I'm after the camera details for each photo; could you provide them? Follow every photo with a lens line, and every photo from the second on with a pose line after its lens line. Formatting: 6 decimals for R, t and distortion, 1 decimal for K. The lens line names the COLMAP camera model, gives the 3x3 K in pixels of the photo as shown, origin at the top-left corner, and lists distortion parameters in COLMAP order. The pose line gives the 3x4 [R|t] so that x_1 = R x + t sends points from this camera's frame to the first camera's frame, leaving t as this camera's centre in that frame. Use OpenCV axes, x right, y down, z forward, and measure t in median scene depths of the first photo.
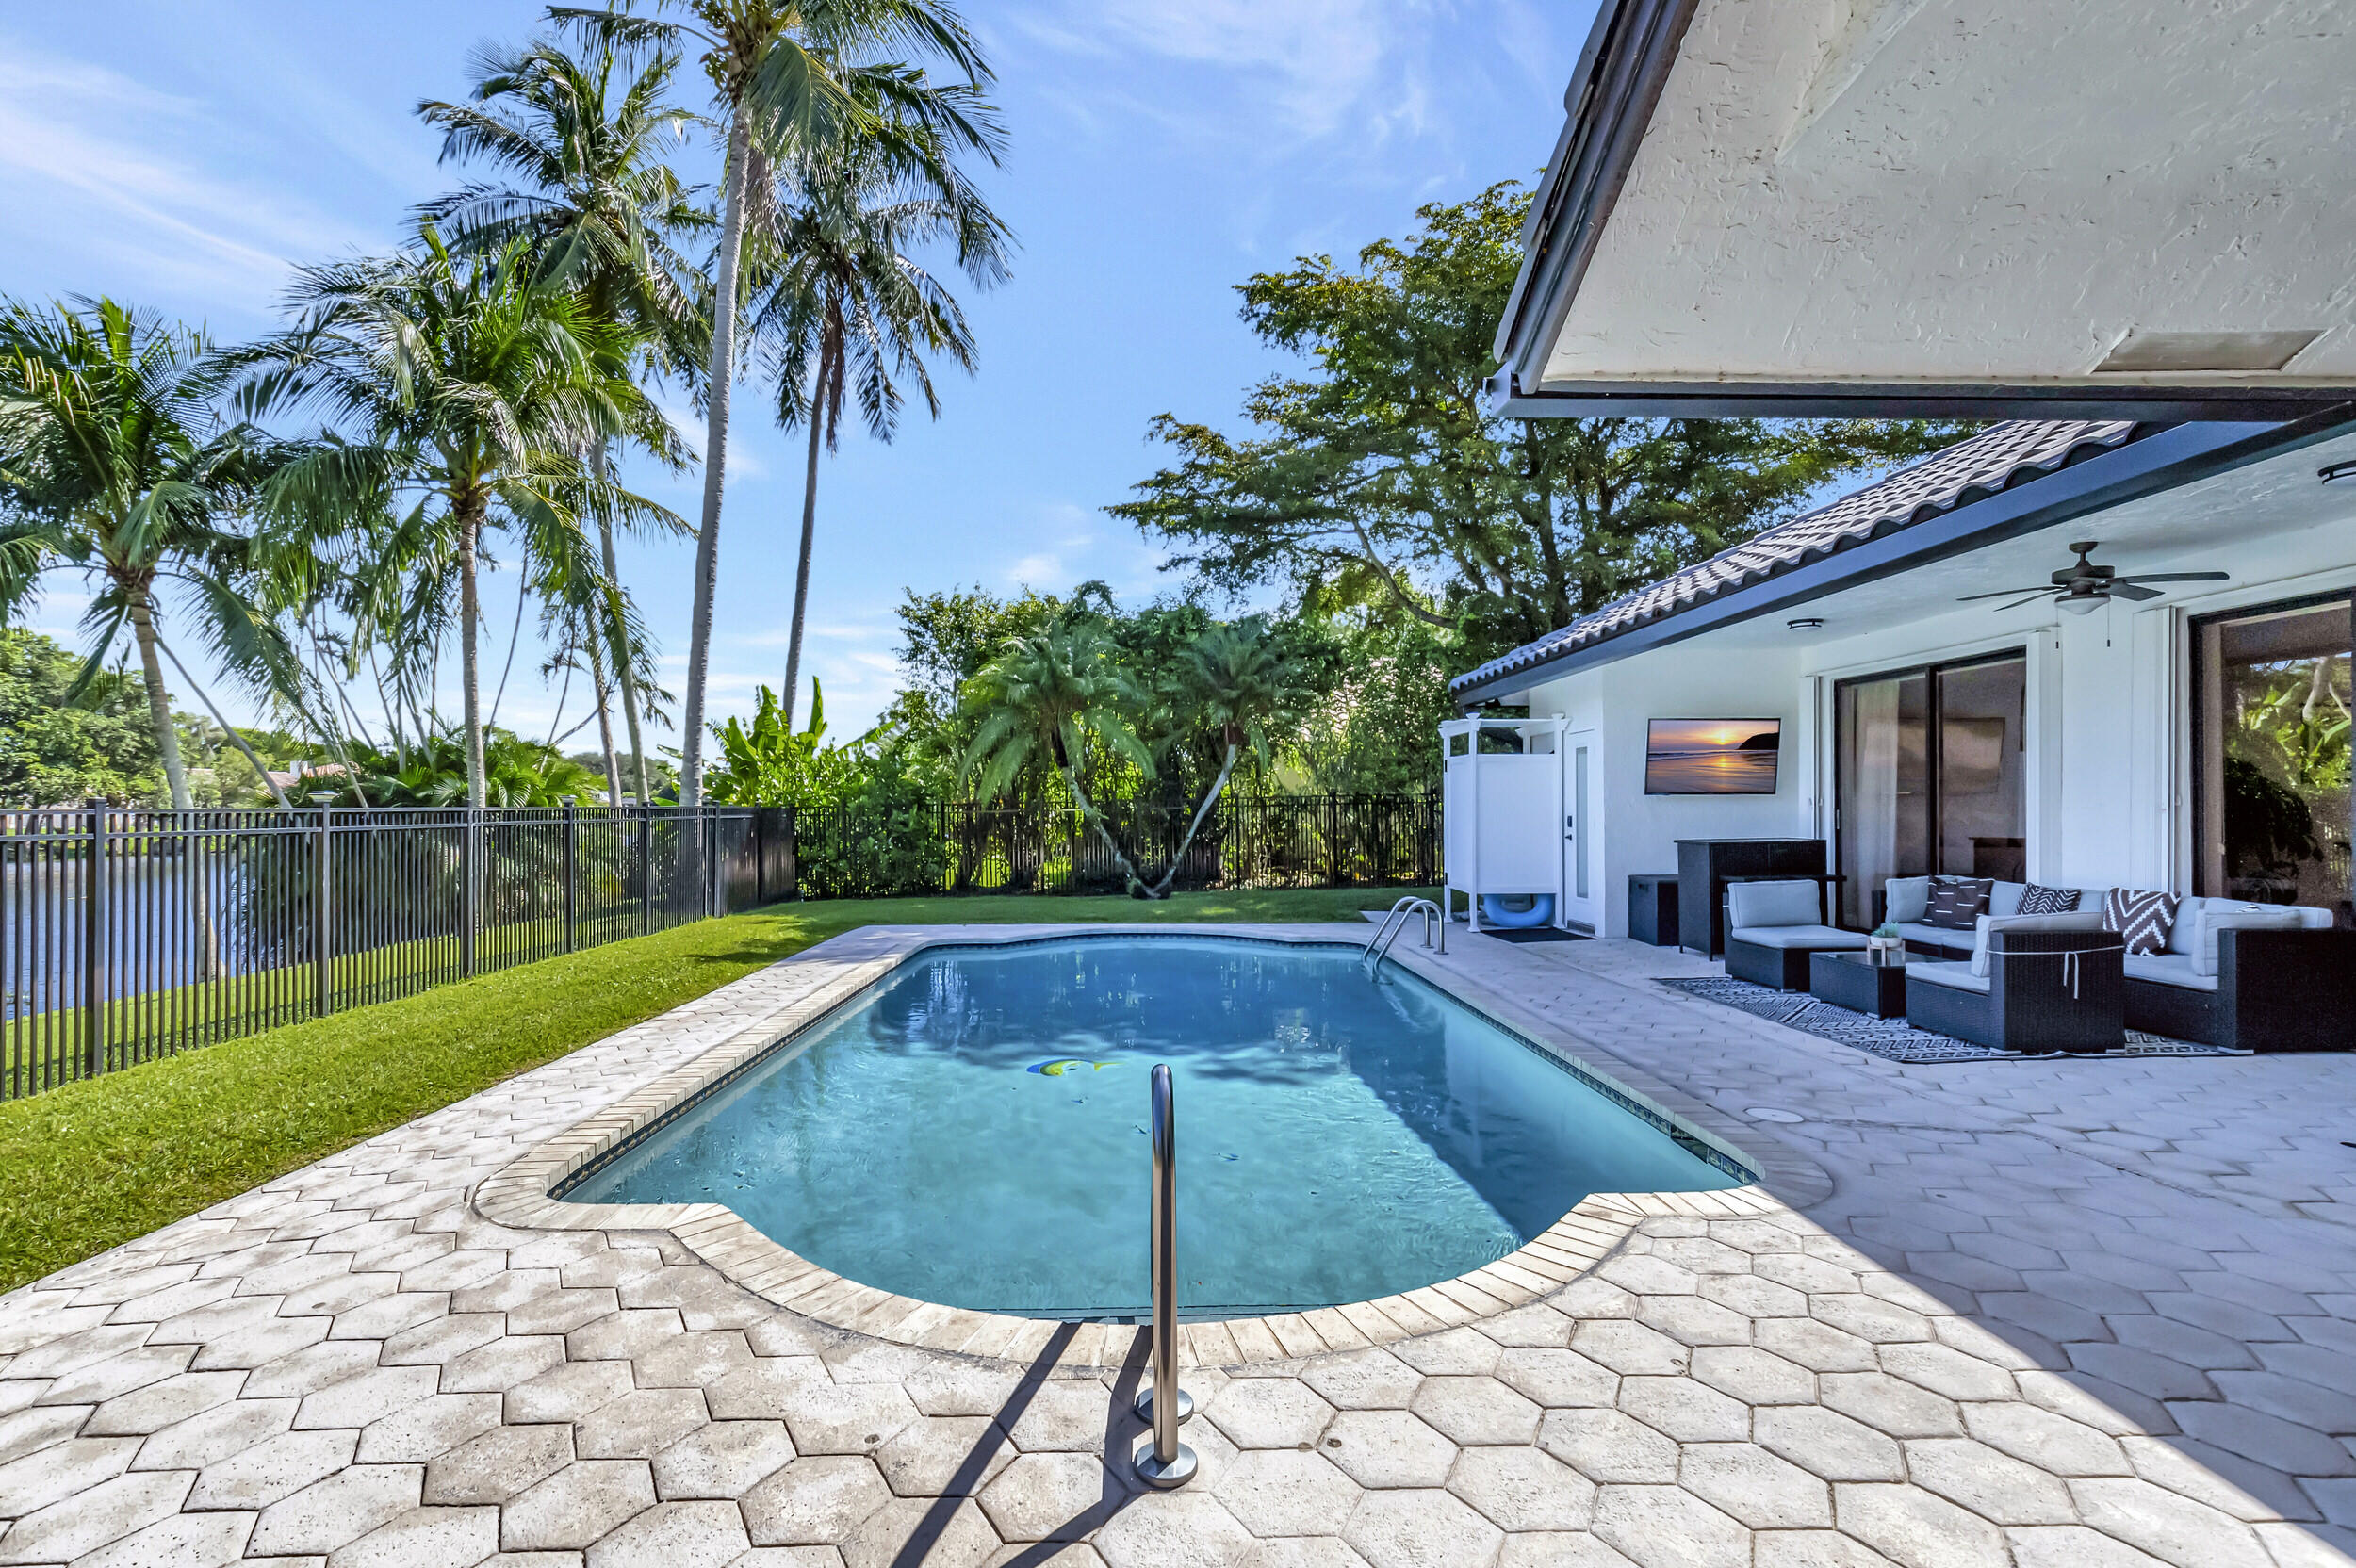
lens RADIAL K [[1057.5, 0, 1177.5], [0, 1057.5, 796.4], [0, 0, 1]] dist [0.001055, 0.000830]
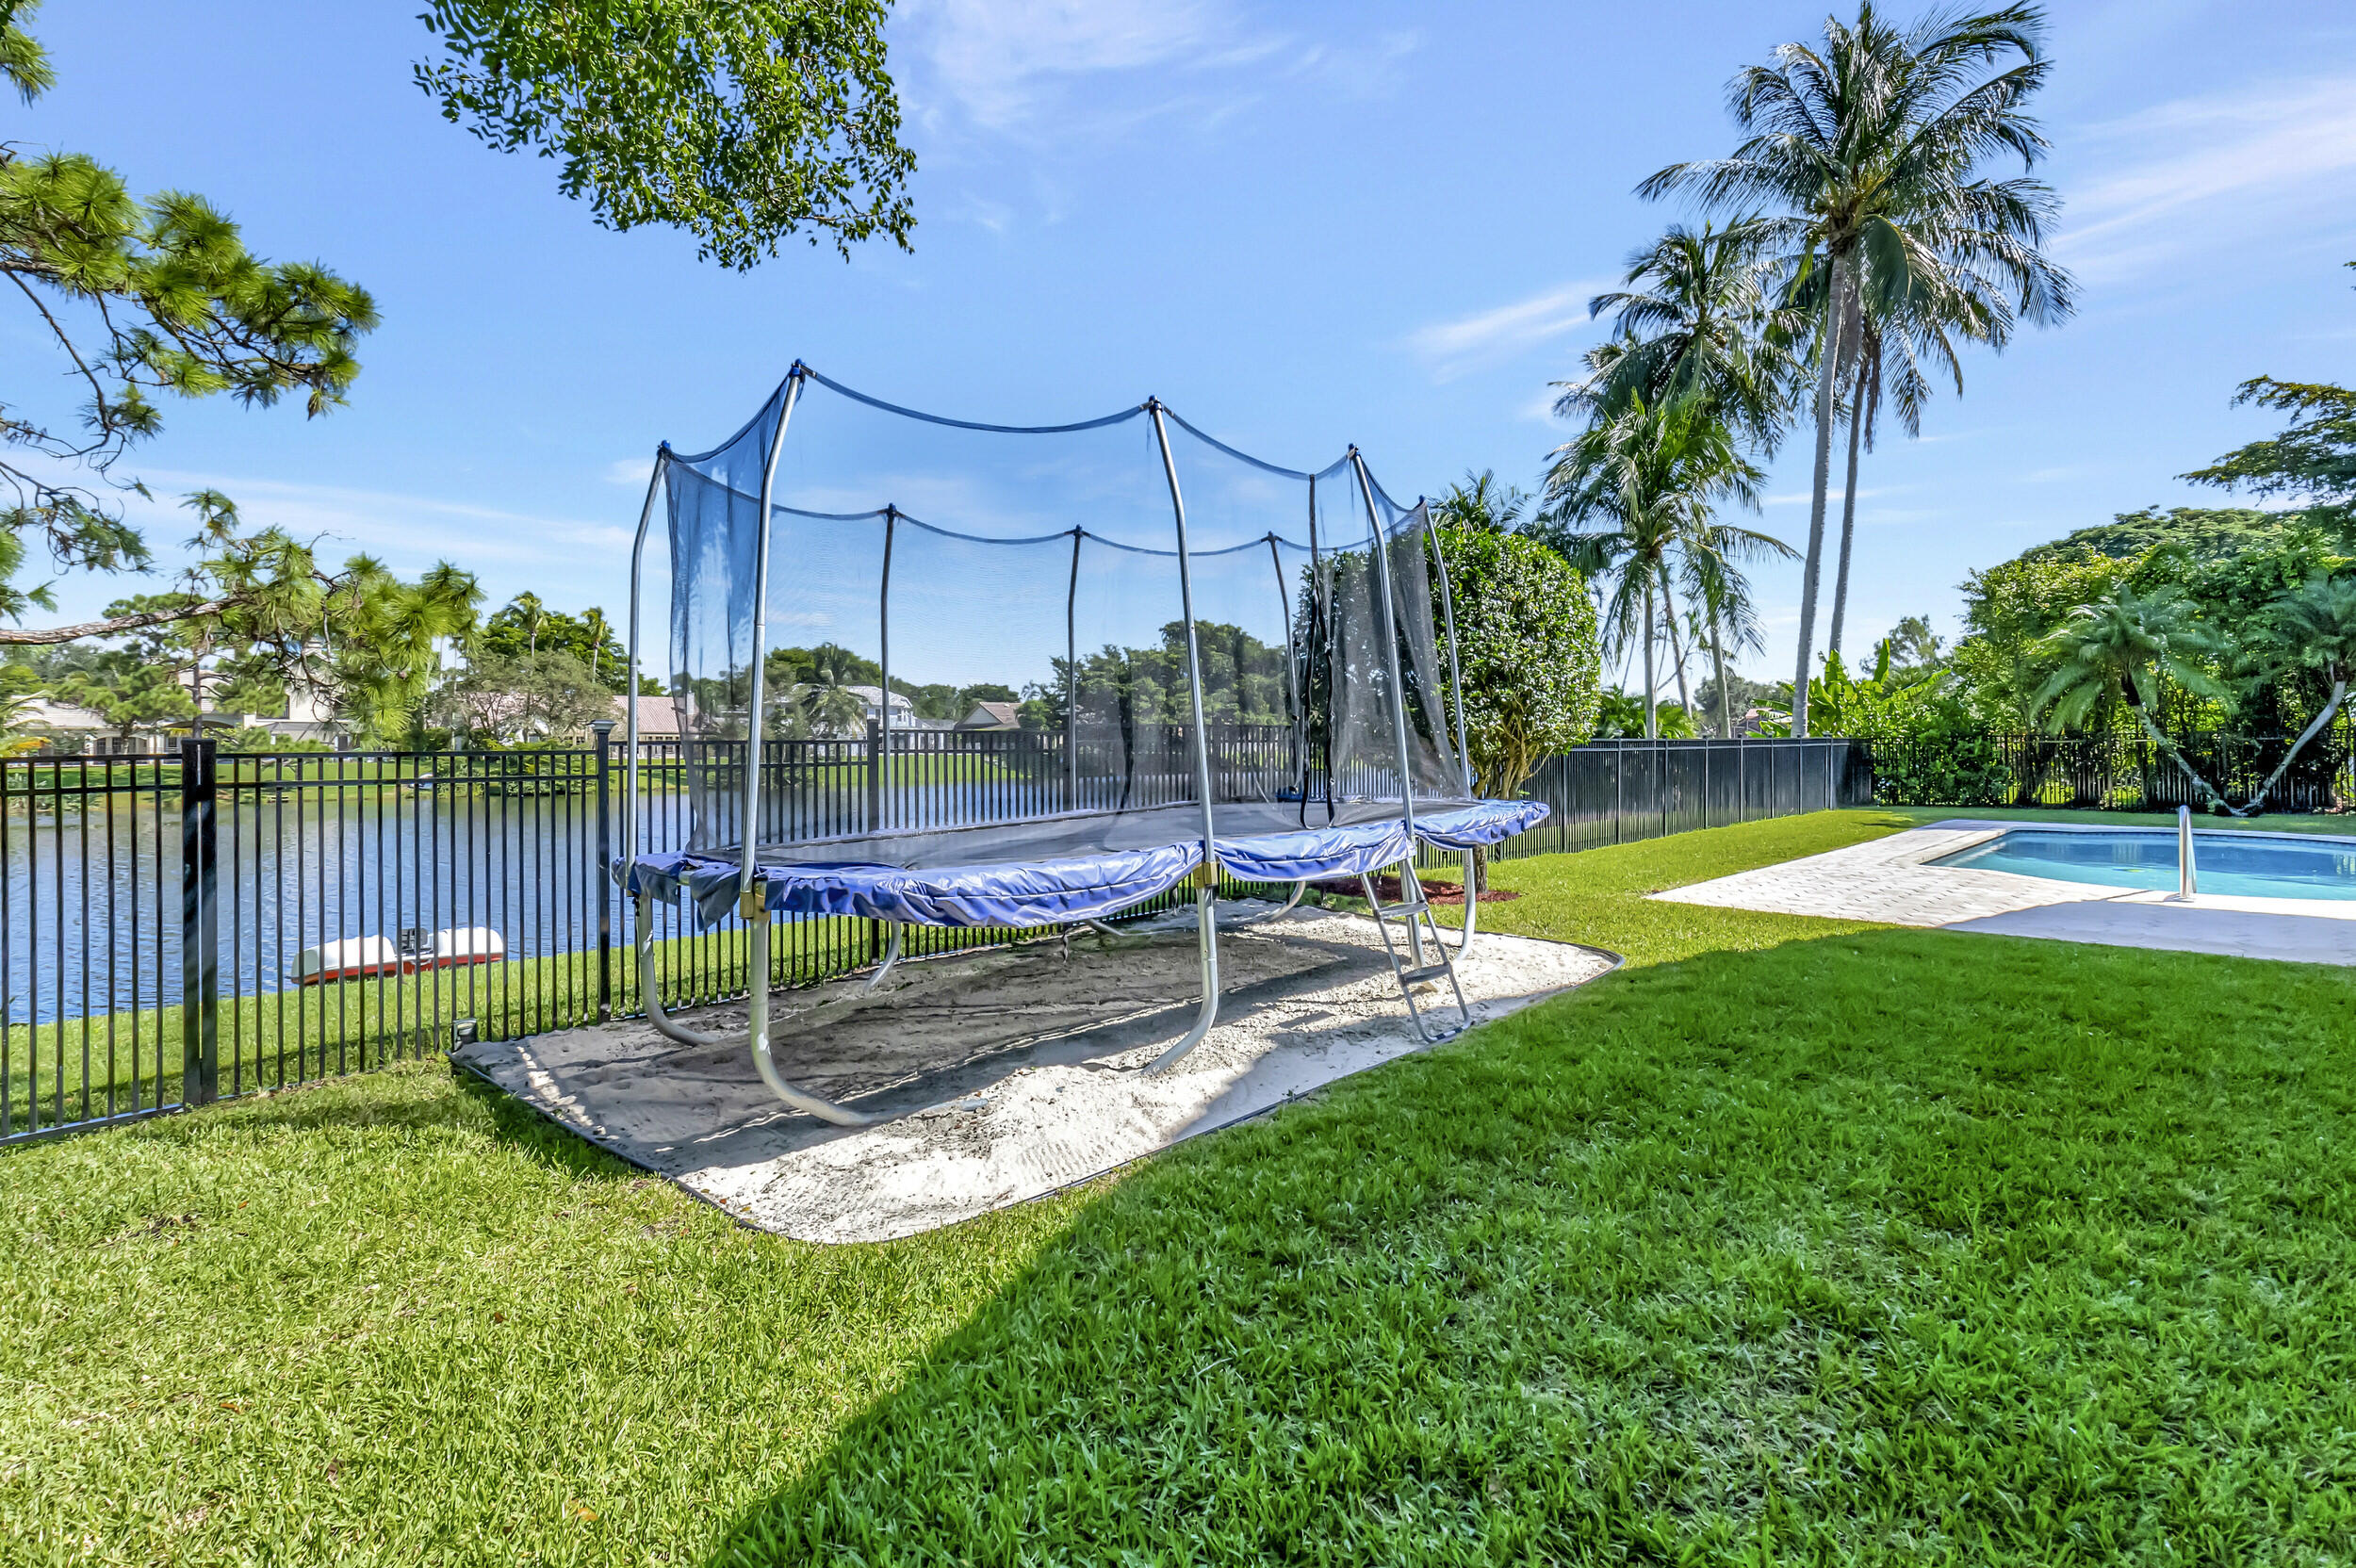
lens RADIAL K [[1057.5, 0, 1163.6], [0, 1057.5, 727.2], [0, 0, 1]] dist [0.001055, 0.000830]
pose [[0.669209, -0.005135, -0.743056, 0.047156], [0.004242, 0.999986, -0.003090, -0.003246], [0.743062, -0.001084, 0.669222, -0.608319]]
